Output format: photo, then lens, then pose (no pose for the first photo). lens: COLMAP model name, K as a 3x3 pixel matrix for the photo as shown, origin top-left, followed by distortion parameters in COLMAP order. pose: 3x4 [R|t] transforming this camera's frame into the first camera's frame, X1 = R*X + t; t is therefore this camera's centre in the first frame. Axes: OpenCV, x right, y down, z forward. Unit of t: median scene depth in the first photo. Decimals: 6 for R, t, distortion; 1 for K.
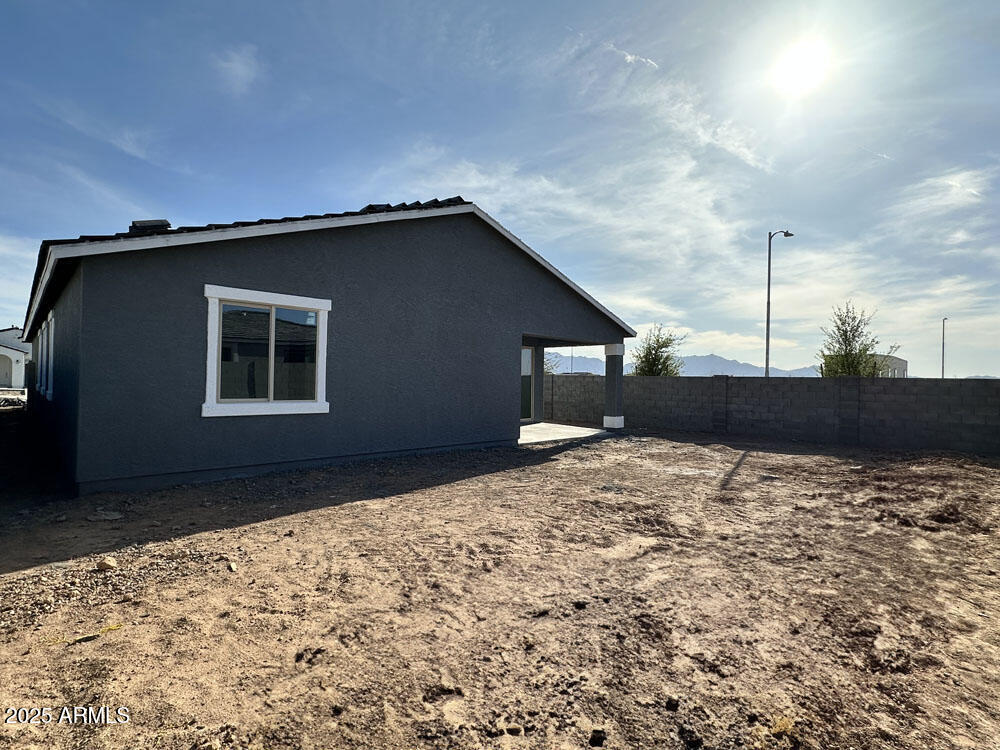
lens RADIAL K [[514.0, 0, 500.0], [0, 514.0, 375.0], [0, 0, 1]] dist [-0.001067, -0.000217]
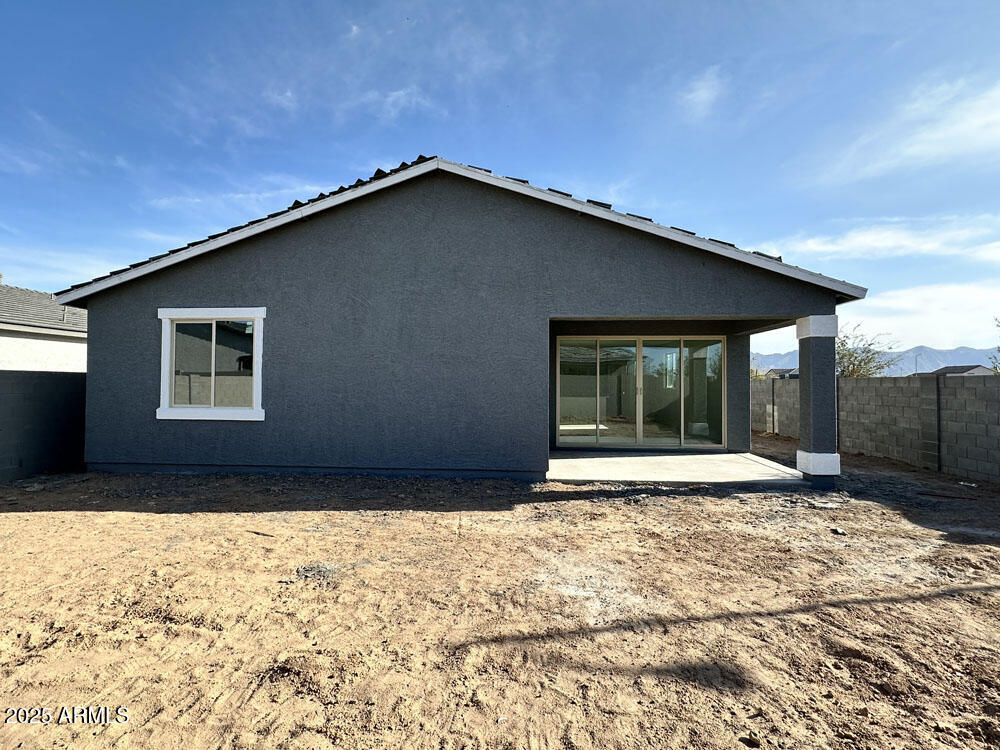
lens RADIAL K [[514.0, 0, 500.0], [0, 514.0, 375.0], [0, 0, 1]] dist [-0.001067, -0.000217]
pose [[0.651200, -0.027308, -0.758415, 0.595236], [0.012484, 0.999603, -0.025273, 0.013745], [0.758803, 0.006989, 0.651282, 0.577754]]
